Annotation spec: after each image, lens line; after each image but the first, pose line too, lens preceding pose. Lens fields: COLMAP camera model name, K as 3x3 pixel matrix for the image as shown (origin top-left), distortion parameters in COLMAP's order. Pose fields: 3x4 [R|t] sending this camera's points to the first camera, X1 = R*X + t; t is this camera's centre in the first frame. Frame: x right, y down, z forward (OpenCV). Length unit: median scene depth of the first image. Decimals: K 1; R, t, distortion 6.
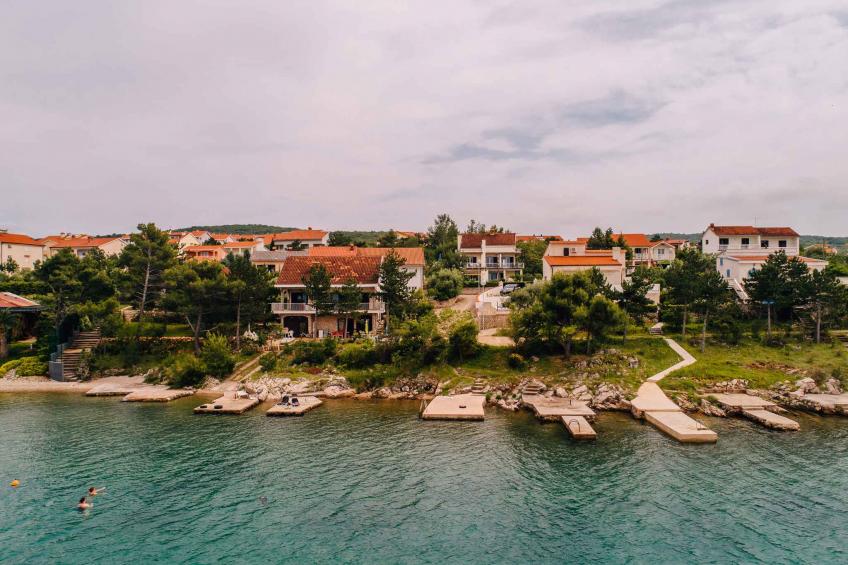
lens RADIAL K [[636.4, 0, 422.2], [0, 636.4, 300.1], [0, 0, 1]] dist [-0.012961, -0.000824]
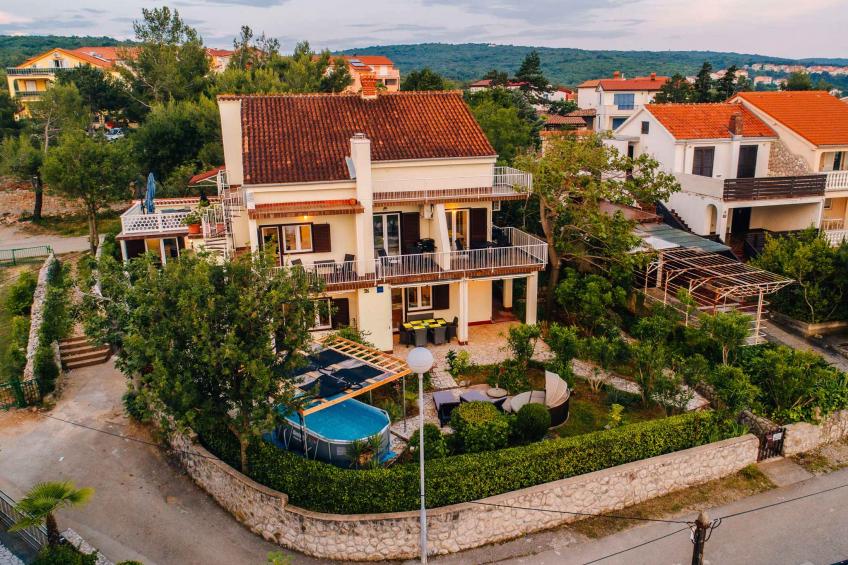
lens RADIAL K [[643.8, 0, 424.0], [0, 643.8, 282.5], [0, 0, 1]] dist [-0.038410, 0.001061]
pose [[0.930591, -0.105518, 0.350522, 0.039004], [0.013284, 0.966658, 0.255725, -0.101546], [-0.365819, -0.233319, 0.900966, 0.797035]]
